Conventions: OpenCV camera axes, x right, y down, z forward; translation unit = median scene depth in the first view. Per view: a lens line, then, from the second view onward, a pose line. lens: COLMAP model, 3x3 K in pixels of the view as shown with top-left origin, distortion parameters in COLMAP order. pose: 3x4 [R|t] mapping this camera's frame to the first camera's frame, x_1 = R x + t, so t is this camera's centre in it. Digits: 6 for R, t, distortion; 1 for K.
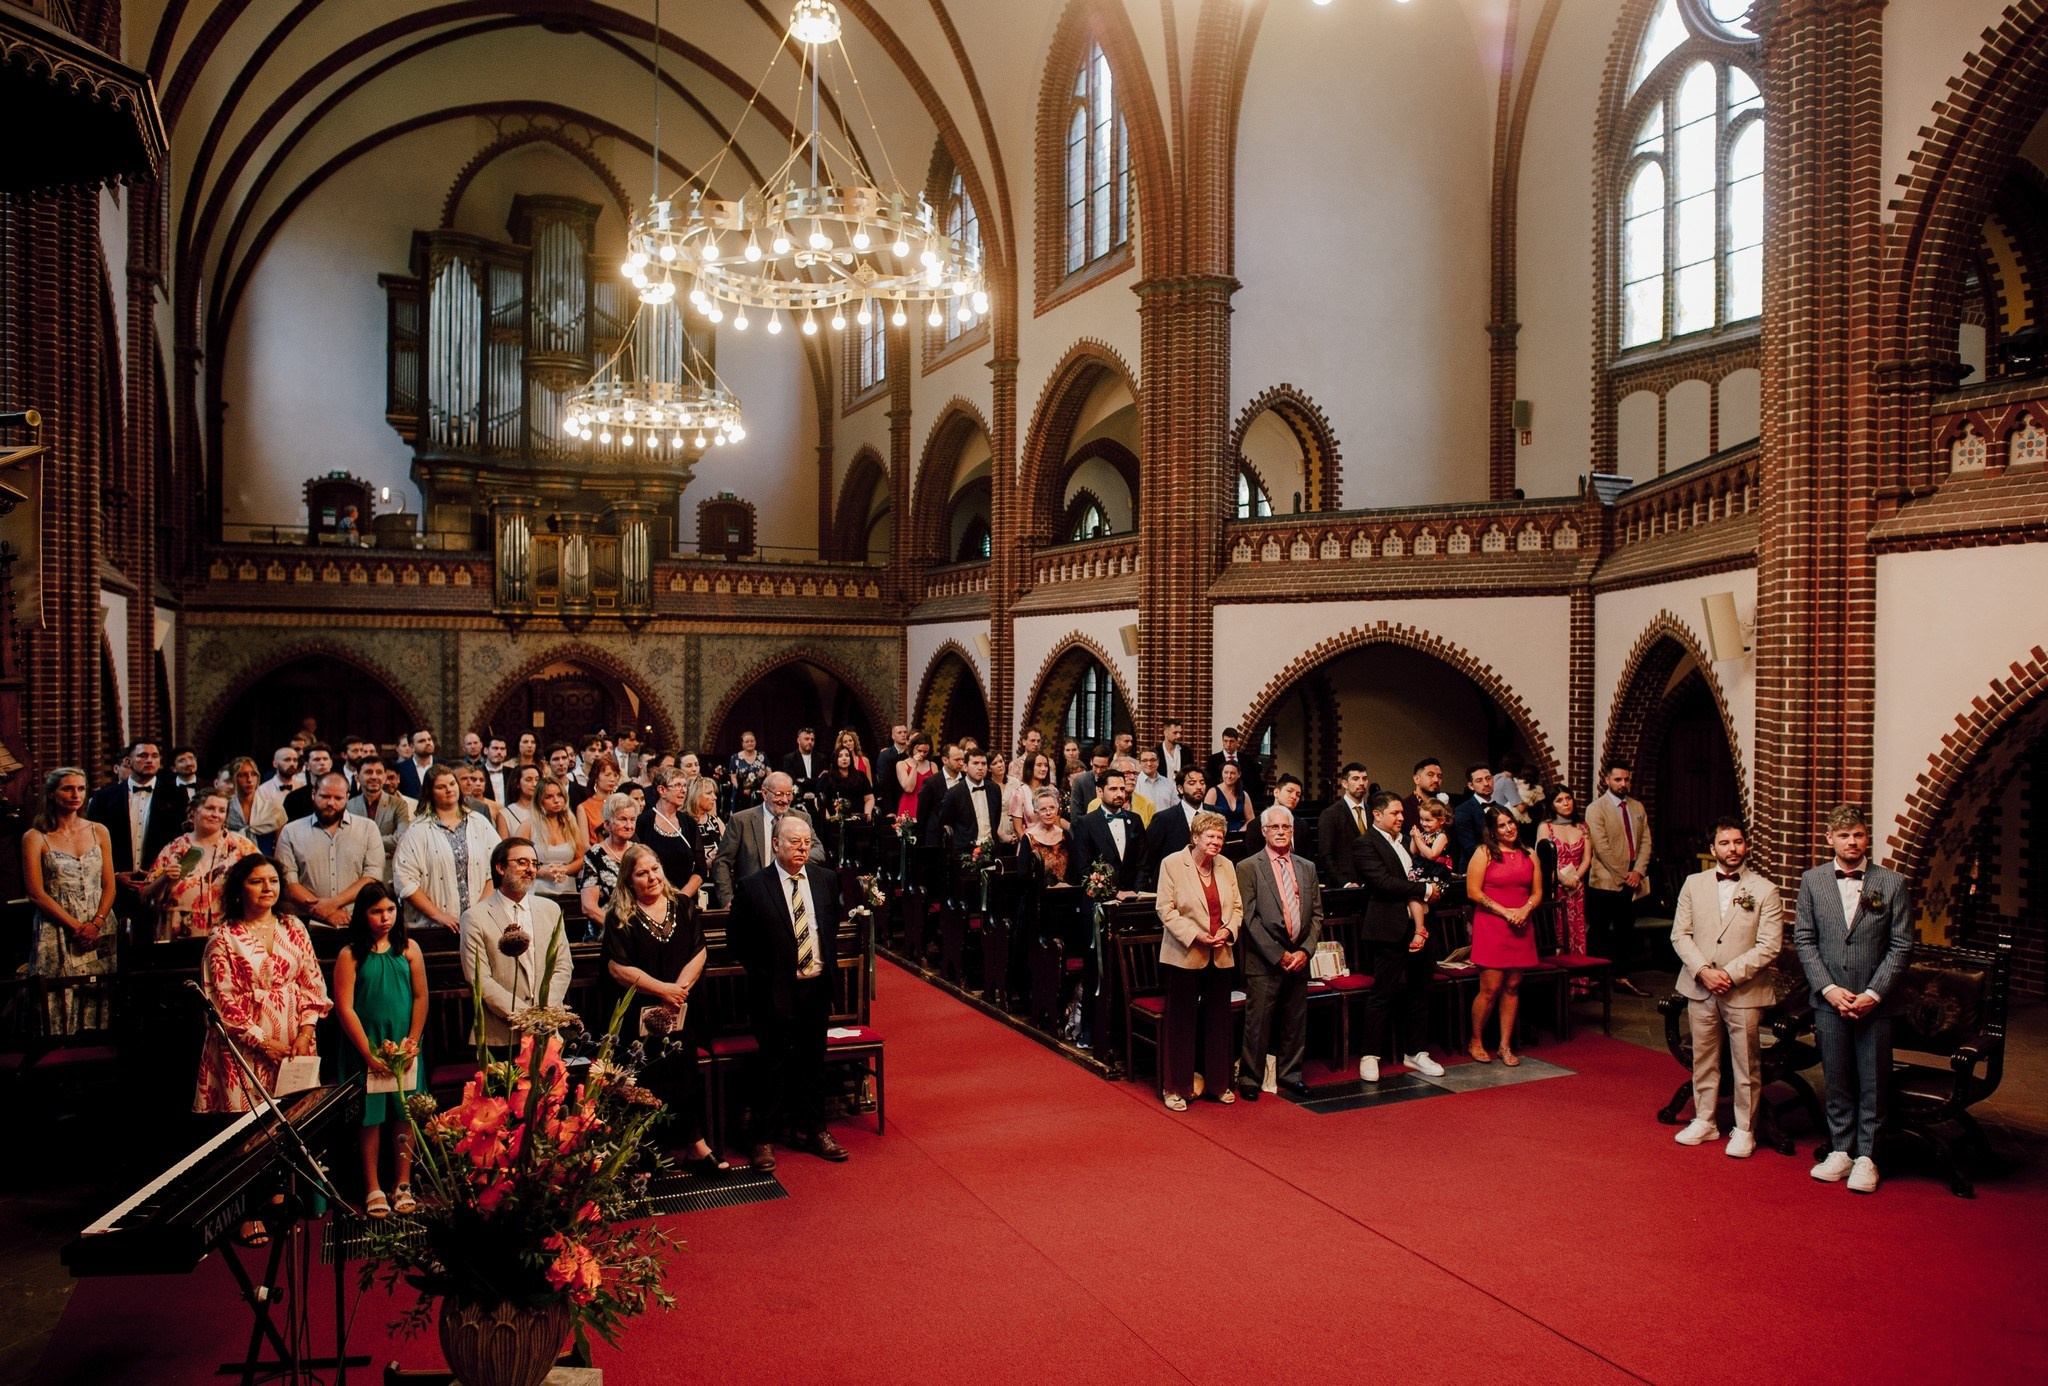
lens RADIAL K [[1579.4, 0, 1024.0], [0, 1579.4, 693.0], [0, 0, 1]] dist [-0.039840, 0.000801]
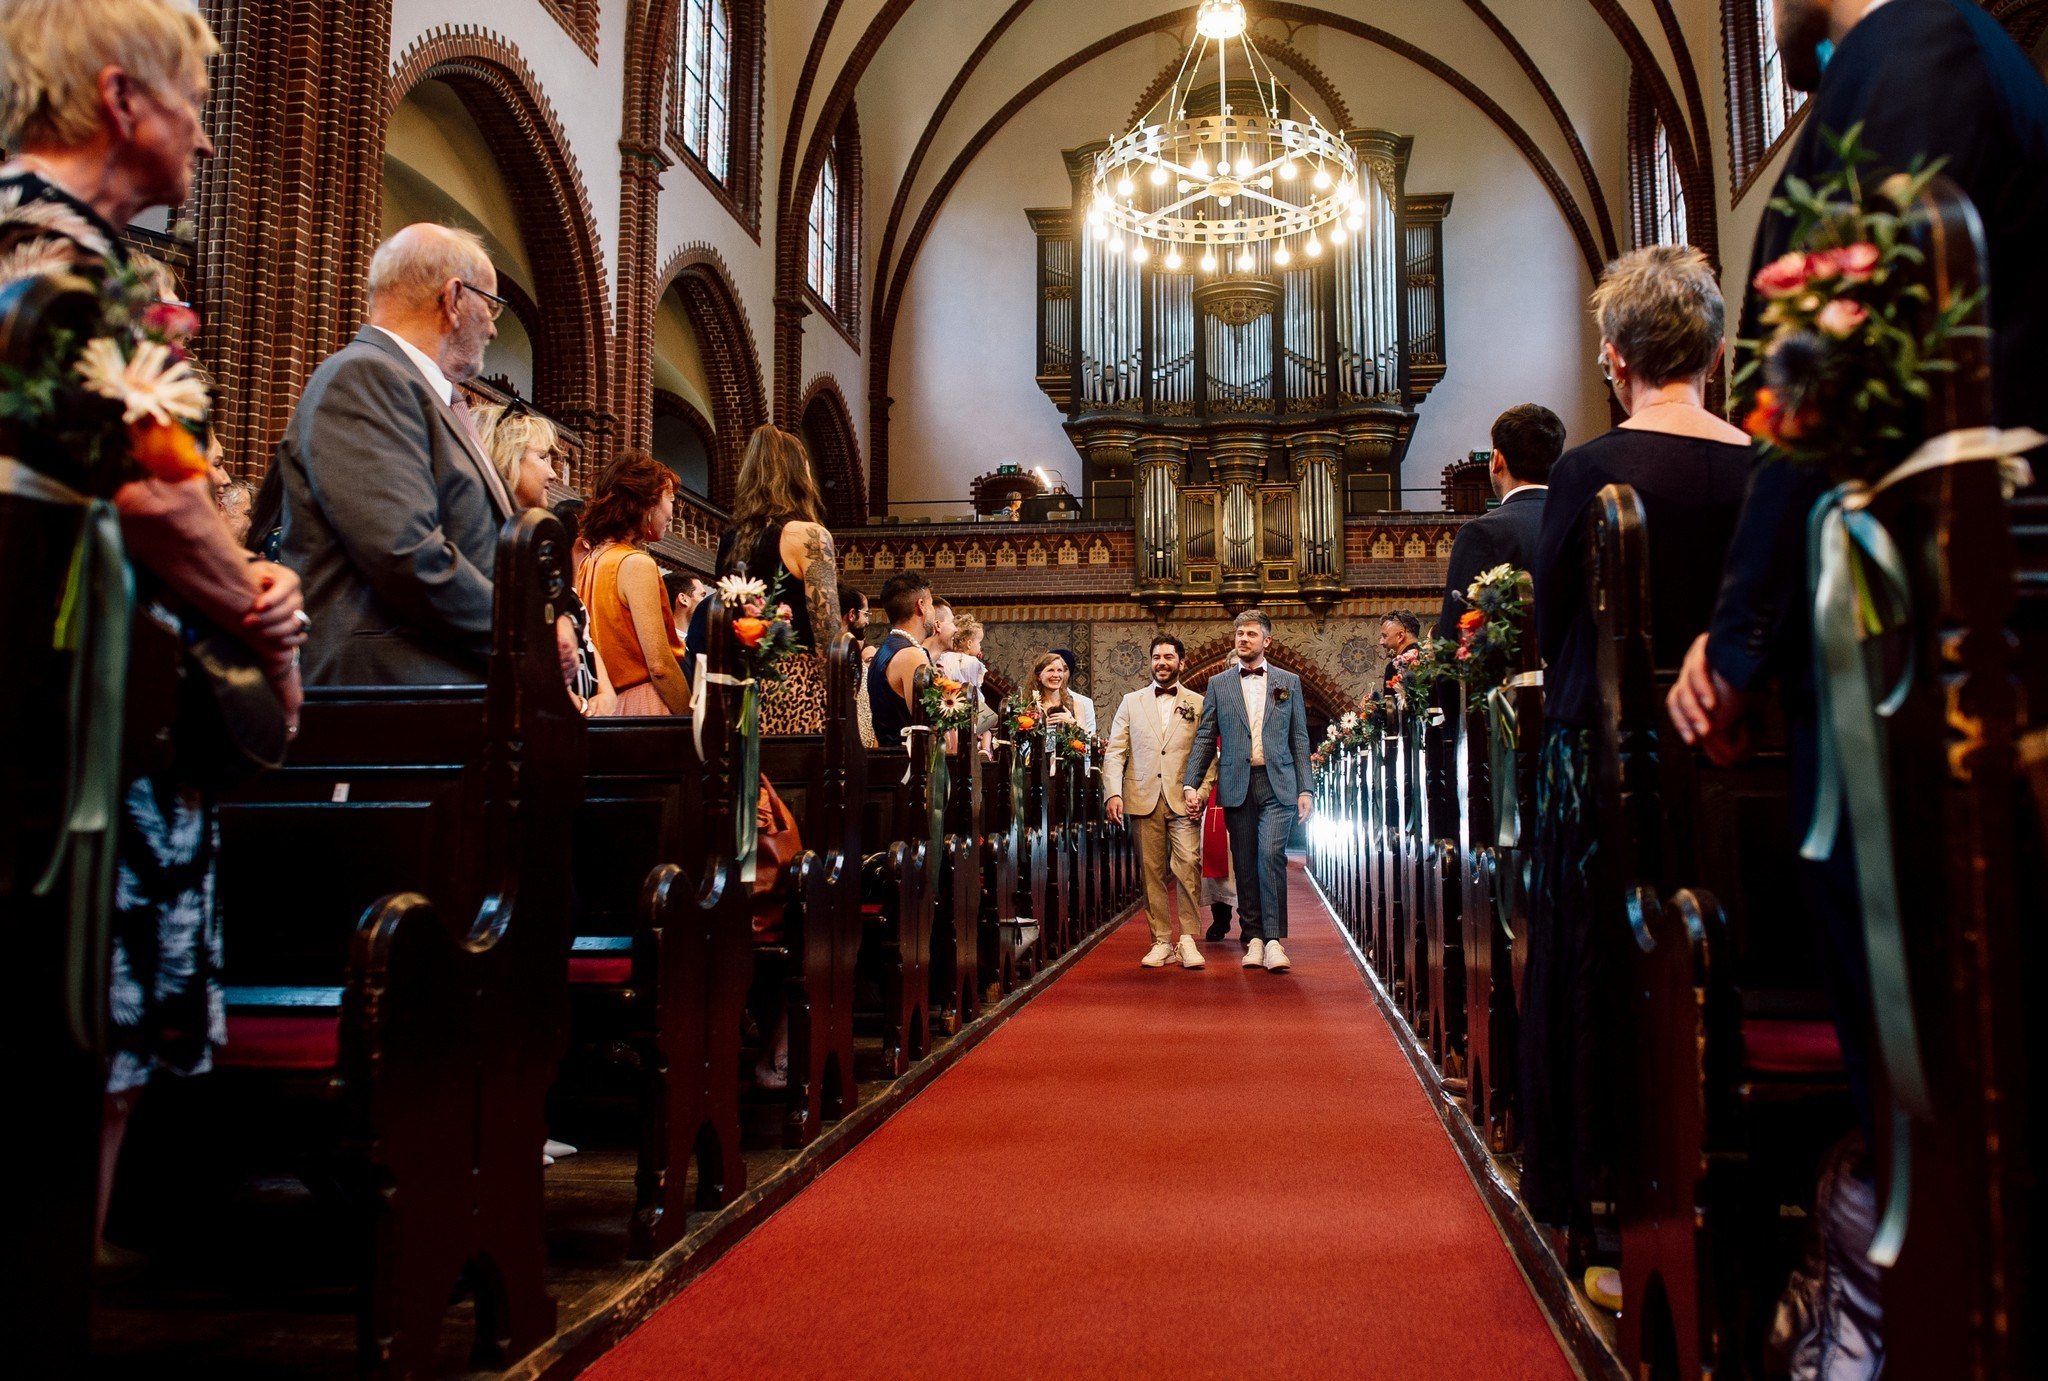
lens RADIAL K [[1648.8, 0, 1025.4], [0, 1648.8, 582.8], [0, 0, 1]] dist [-0.039802, 0.001042]
pose [[0.856536, -0.069658, -0.511365, 0.020110], [-0.006369, 0.989347, -0.145438, 0.056494], [0.516049, 0.127830, 0.846967, 0.304293]]
